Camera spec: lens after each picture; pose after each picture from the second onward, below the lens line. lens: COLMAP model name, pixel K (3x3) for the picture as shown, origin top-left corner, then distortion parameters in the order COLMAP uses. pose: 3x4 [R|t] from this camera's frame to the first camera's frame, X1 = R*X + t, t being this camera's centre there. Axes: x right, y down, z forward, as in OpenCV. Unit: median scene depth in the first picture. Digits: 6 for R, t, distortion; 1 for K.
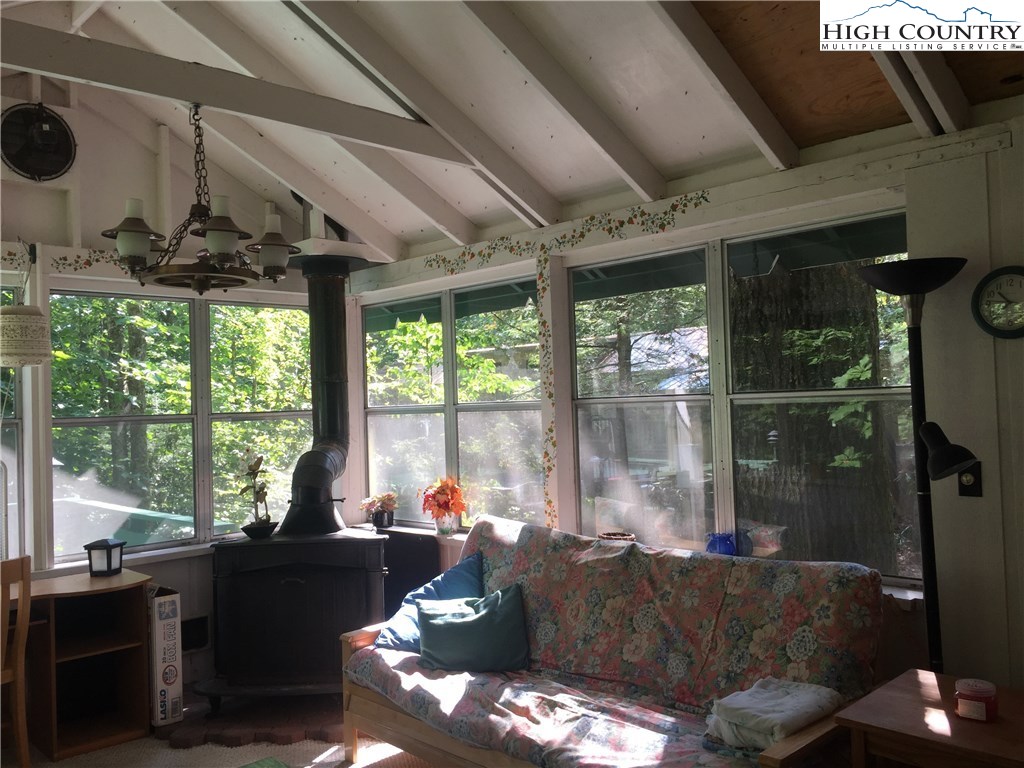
lens RADIAL K [[877.0, 0, 516.1], [0, 877.0, 374.4], [0, 0, 1]] dist [0.092631, -0.130420]
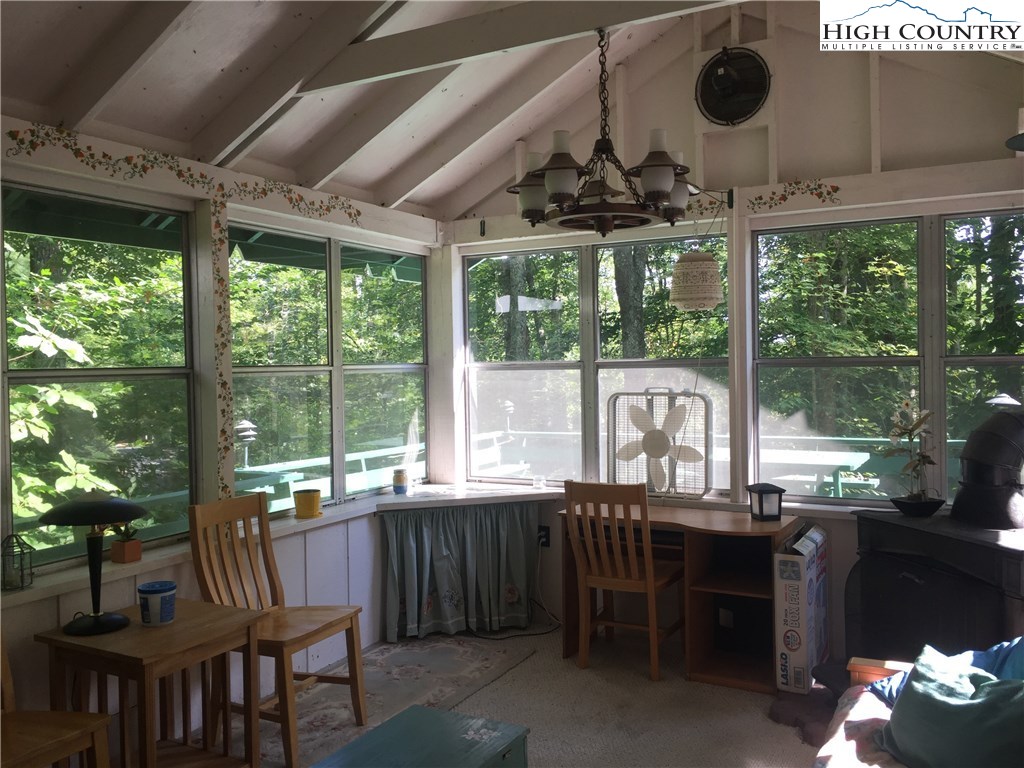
lens RADIAL K [[877.0, 0, 516.1], [0, 877.0, 374.4], [0, 0, 1]] dist [0.092631, -0.130420]
pose [[0.304088, 0.041837, -0.951725, 0.363179], [0.038136, 0.997700, 0.056043, 0.000854], [0.951880, -0.053337, 0.301793, 0.437825]]
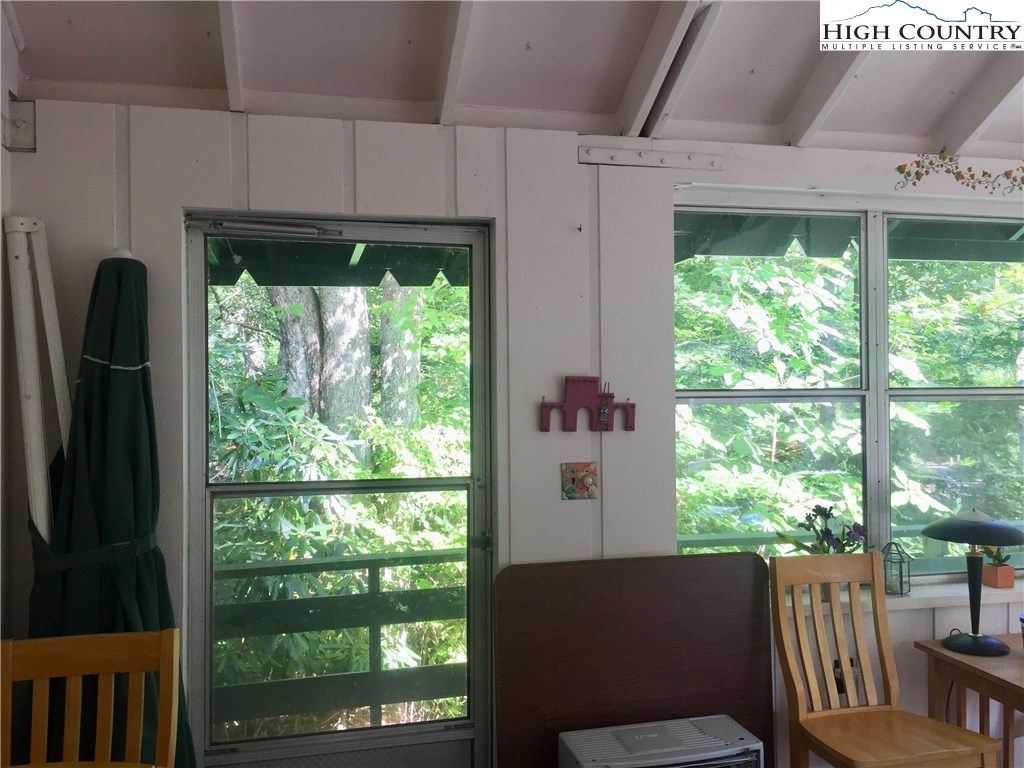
lens RADIAL K [[877.0, 0, 516.1], [0, 877.0, 374.4], [0, 0, 1]] dist [0.092631, -0.130420]
pose [[-0.509830, 0.023399, -0.859957, 0.383707], [0.052151, 0.998632, -0.003746, -0.003971], [0.858693, -0.046757, -0.510353, 0.380416]]
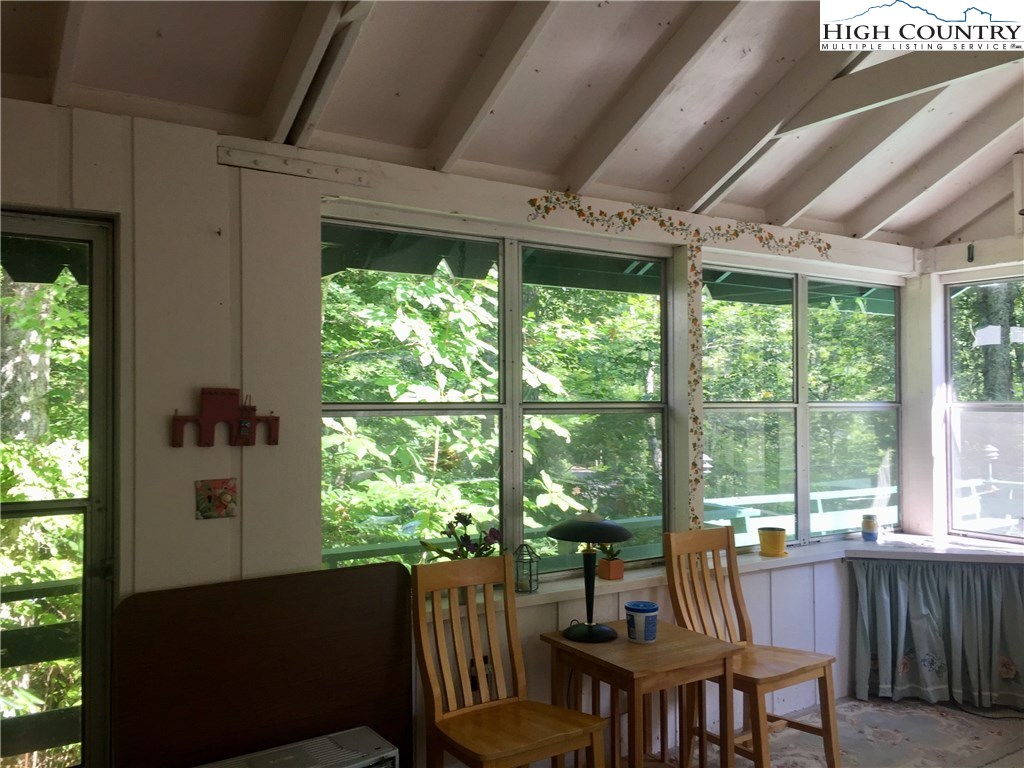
lens RADIAL K [[877.0, 0, 516.1], [0, 877.0, 374.4], [0, 0, 1]] dist [0.092631, -0.130420]
pose [[-0.175294, 0.007305, -0.984489, 0.373228], [0.036344, 0.999339, 0.000944, -0.005208], [0.983845, -0.035615, -0.175444, 0.405706]]
